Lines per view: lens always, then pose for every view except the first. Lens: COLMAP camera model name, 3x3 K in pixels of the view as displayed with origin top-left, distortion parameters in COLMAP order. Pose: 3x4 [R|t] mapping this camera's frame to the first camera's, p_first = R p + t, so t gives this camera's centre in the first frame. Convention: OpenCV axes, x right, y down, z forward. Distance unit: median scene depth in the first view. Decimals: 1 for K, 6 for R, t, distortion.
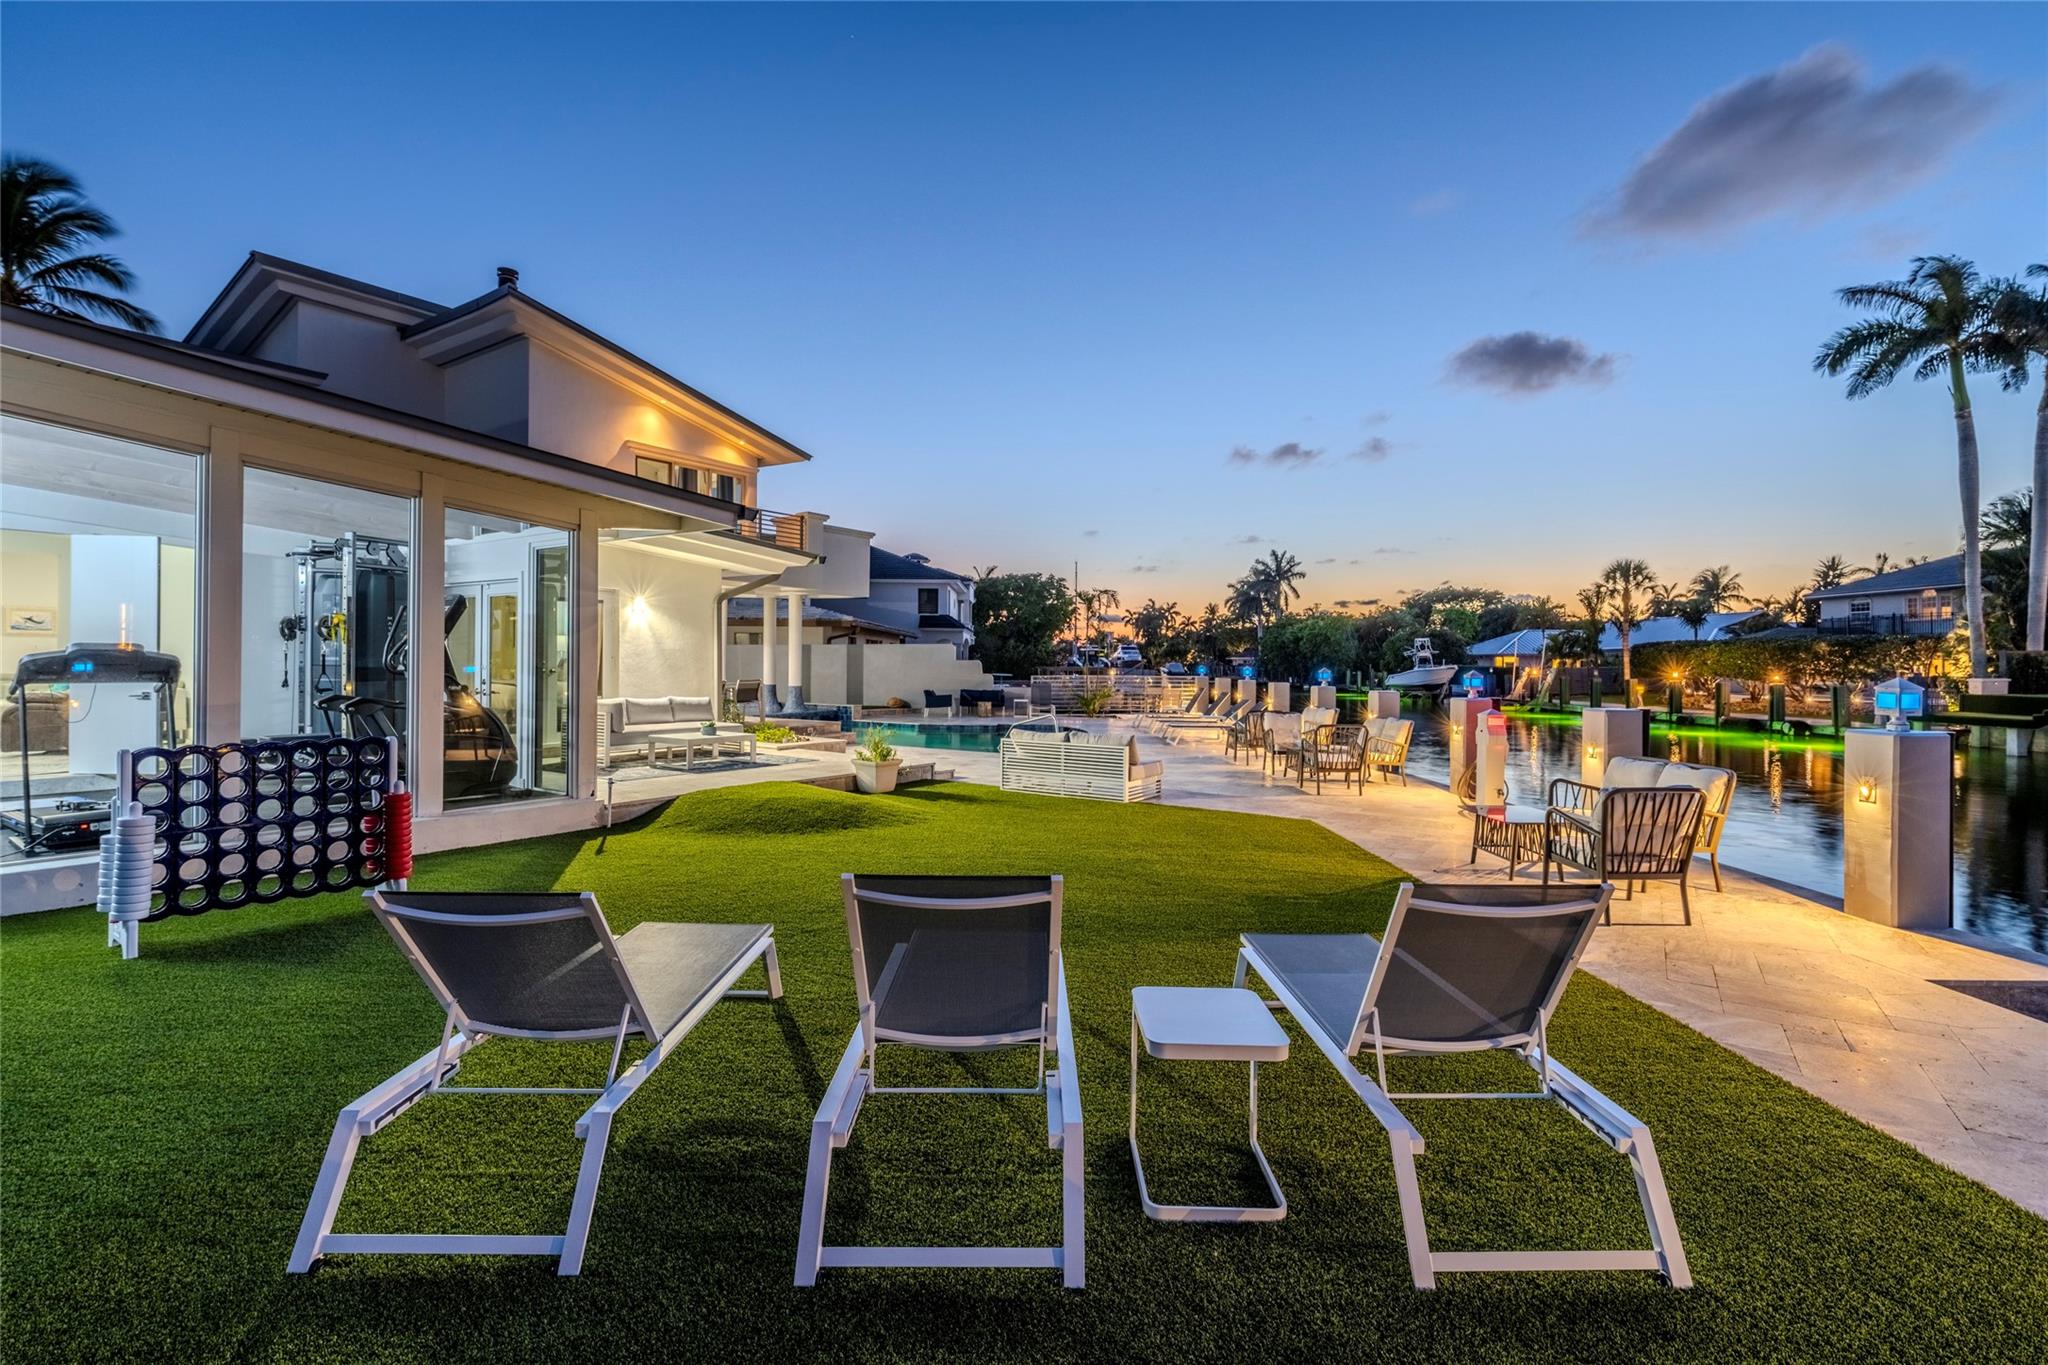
lens RADIAL K [[935.9, 0, 1047.2], [0, 935.9, 678.3], [0, 0, 1]] dist [0.000618, 0.000354]
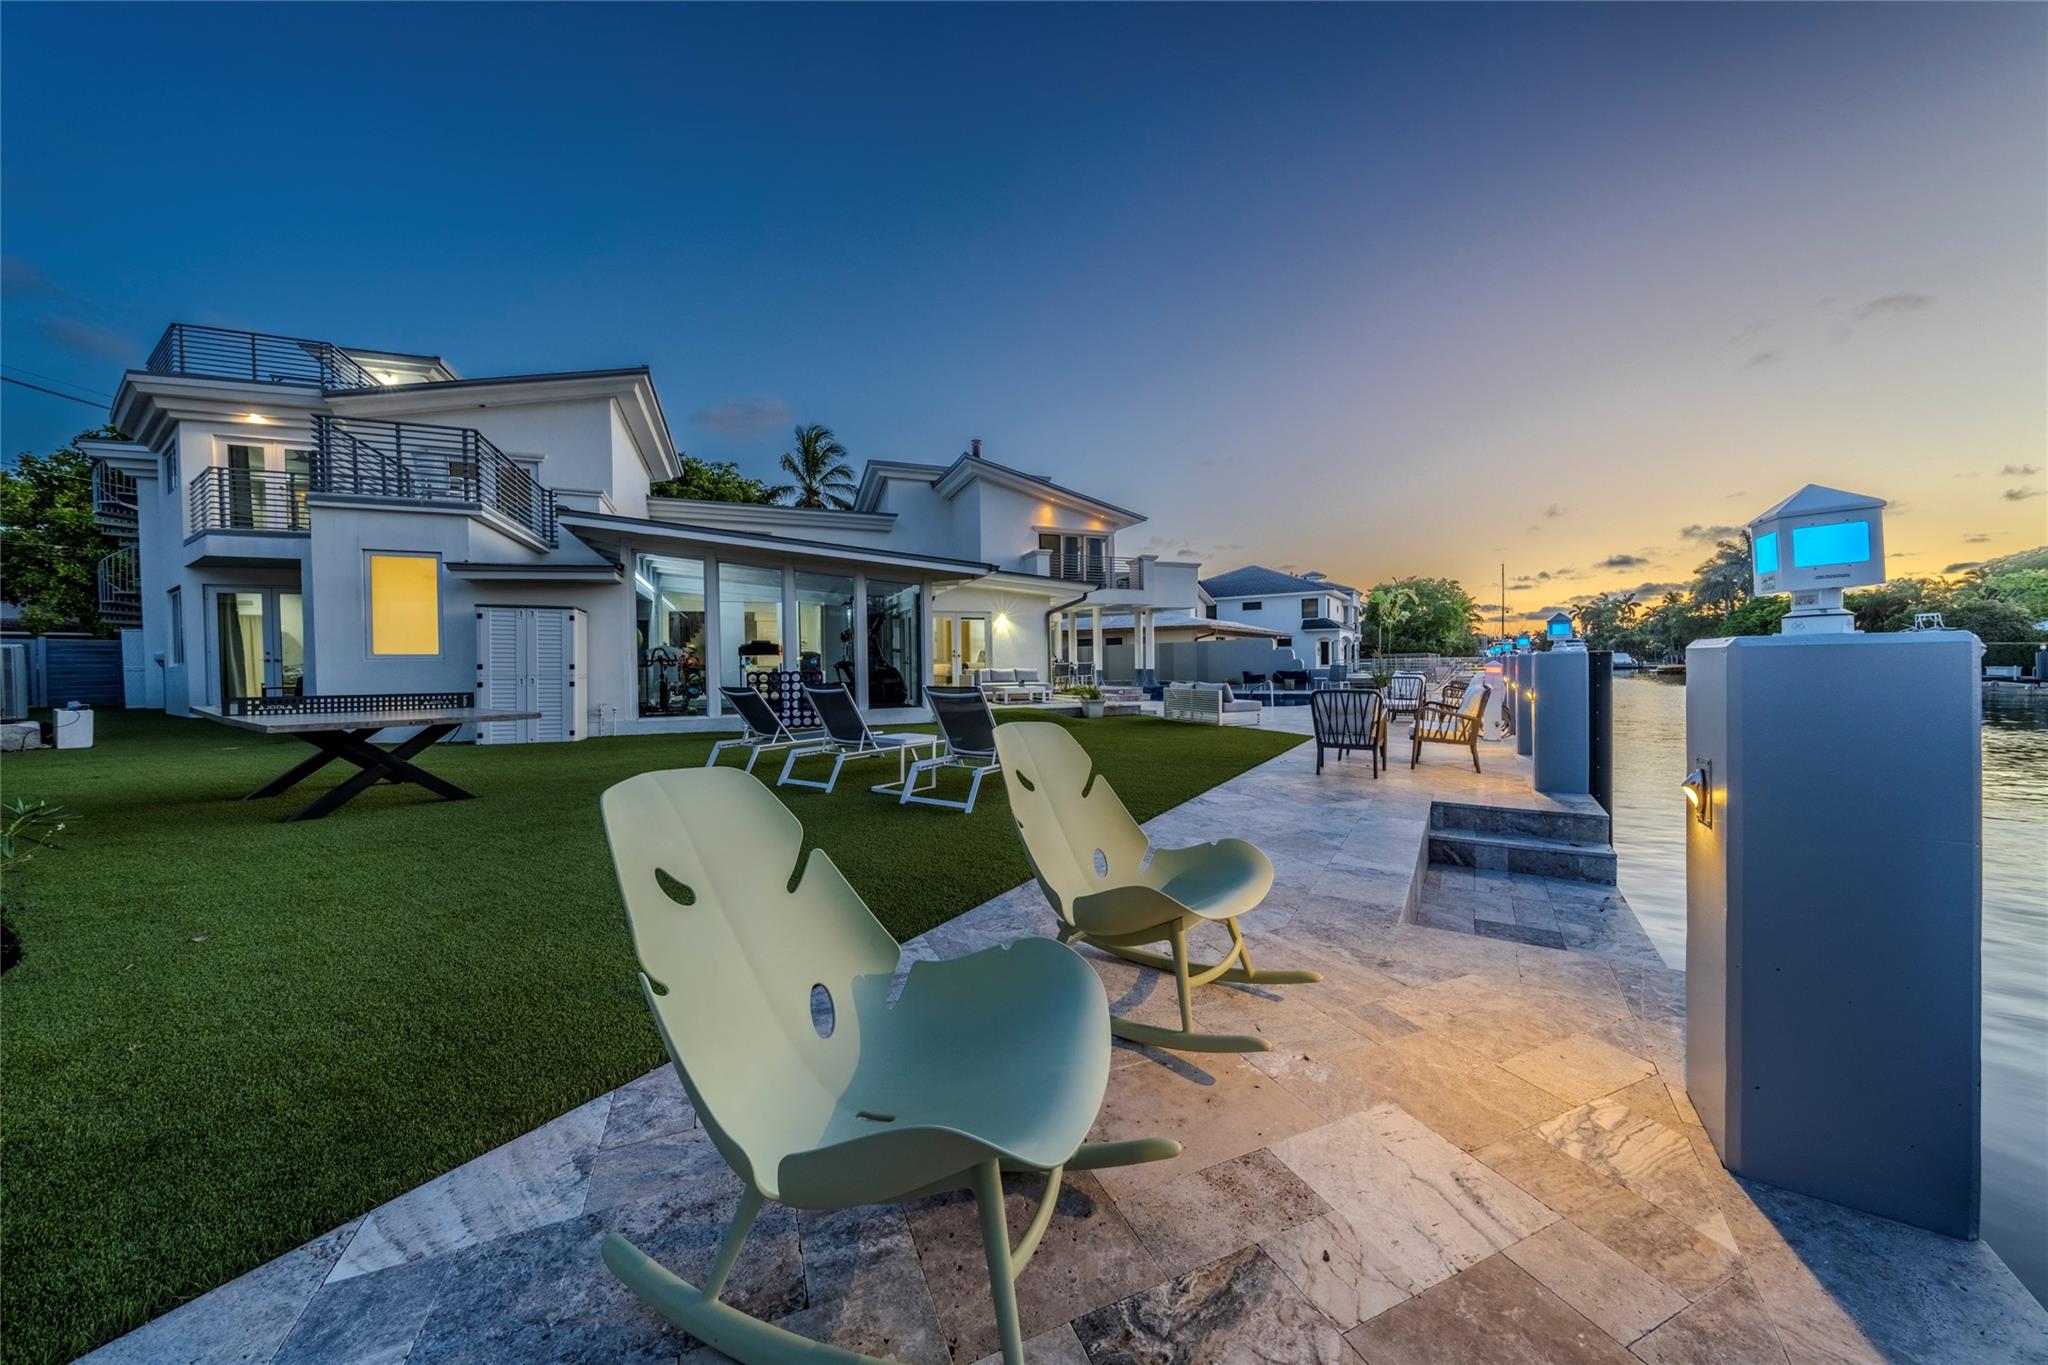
lens RADIAL K [[707.6, 0, 1015.1], [0, 707.6, 686.0], [0, 0, 1]] dist [0.000825, 0.000028]
pose [[0.825856, -0.002960, -0.563874, 0.225796], [0.011522, 0.999866, 0.011625, 0.022519], [0.563764, -0.016098, 0.825779, -0.090093]]
